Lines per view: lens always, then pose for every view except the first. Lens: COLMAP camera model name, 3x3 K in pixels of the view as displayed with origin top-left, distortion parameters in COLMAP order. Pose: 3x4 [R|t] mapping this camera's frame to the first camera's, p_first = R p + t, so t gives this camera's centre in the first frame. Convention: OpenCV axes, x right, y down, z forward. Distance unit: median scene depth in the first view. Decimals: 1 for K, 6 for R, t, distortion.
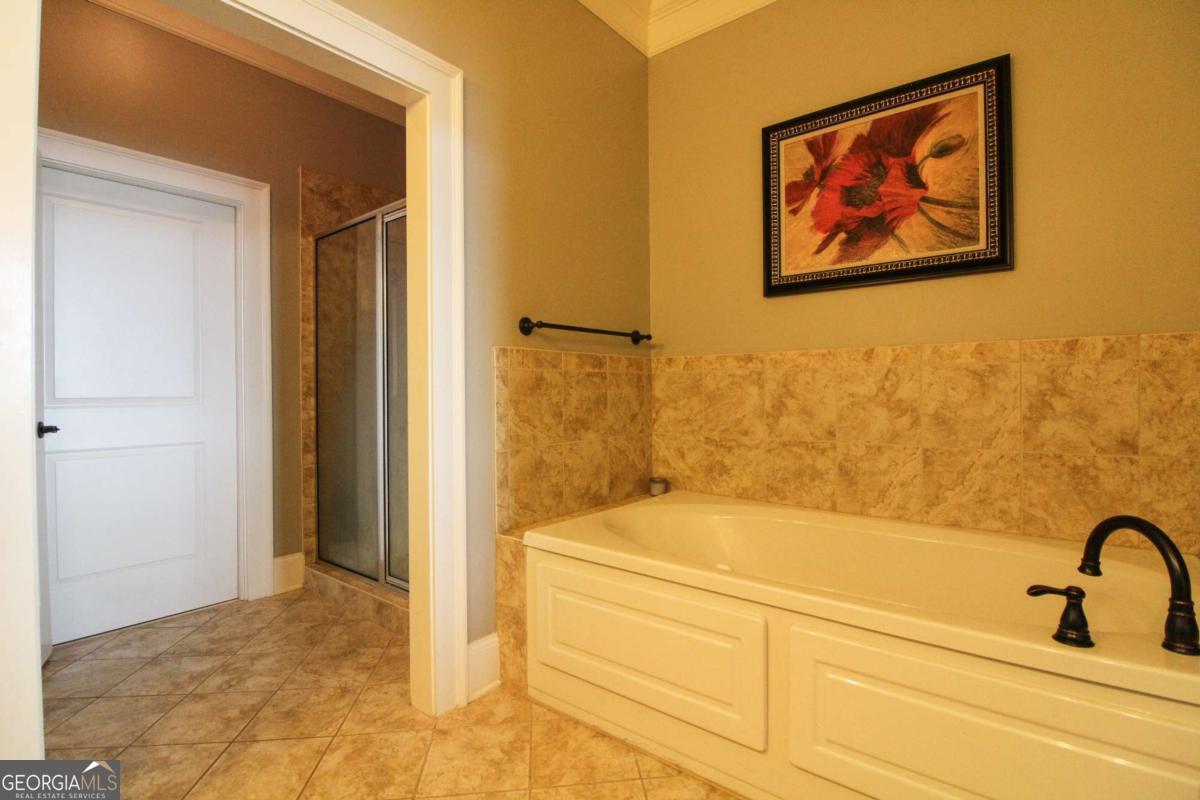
lens RADIAL K [[561.2, 0, 598.1], [0, 561.2, 391.0], [0, 0, 1]] dist [0.000060, -0.014771]
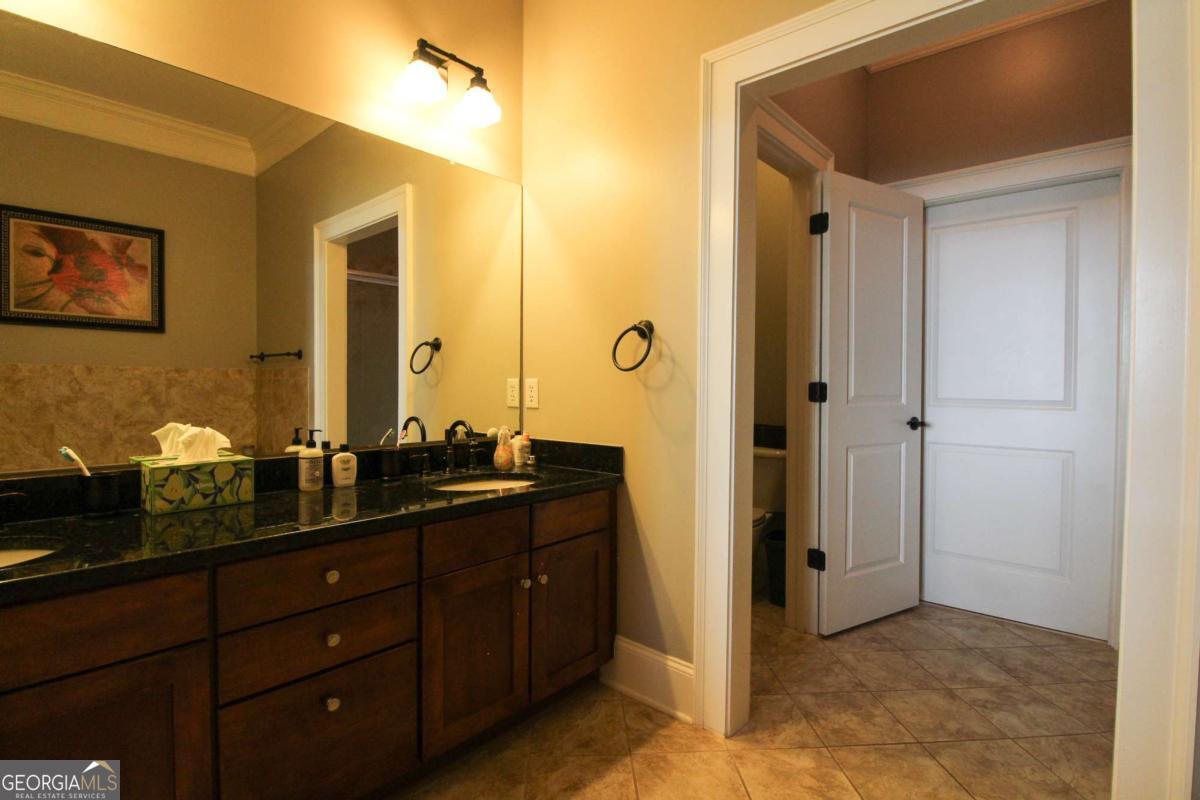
lens RADIAL K [[573.3, 0, 605.1], [0, 573.3, 391.6], [0, 0, 1]] dist [-0.000291, -0.013722]
pose [[-0.049814, 0.021389, -0.998529, 0.281719], [-0.009477, 0.999716, 0.021887, -0.021241], [0.998714, 0.010553, -0.049598, 0.329578]]
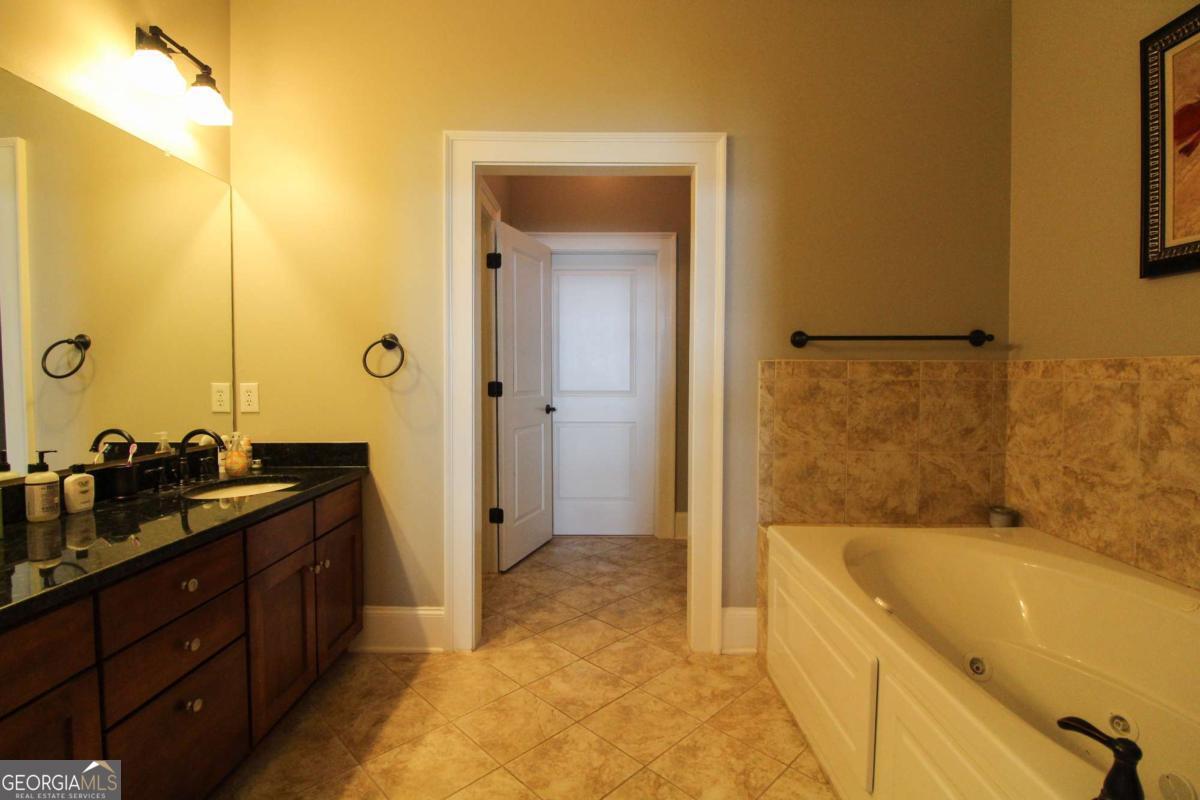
lens RADIAL K [[561.2, 0, 598.1], [0, 561.2, 391.0], [0, 0, 1]] dist [0.000060, -0.014771]
pose [[0.616821, 0.032448, -0.786434, 0.429967], [-0.008087, 0.999358, 0.034890, -0.045698], [0.787062, -0.015161, 0.616688, 0.030445]]
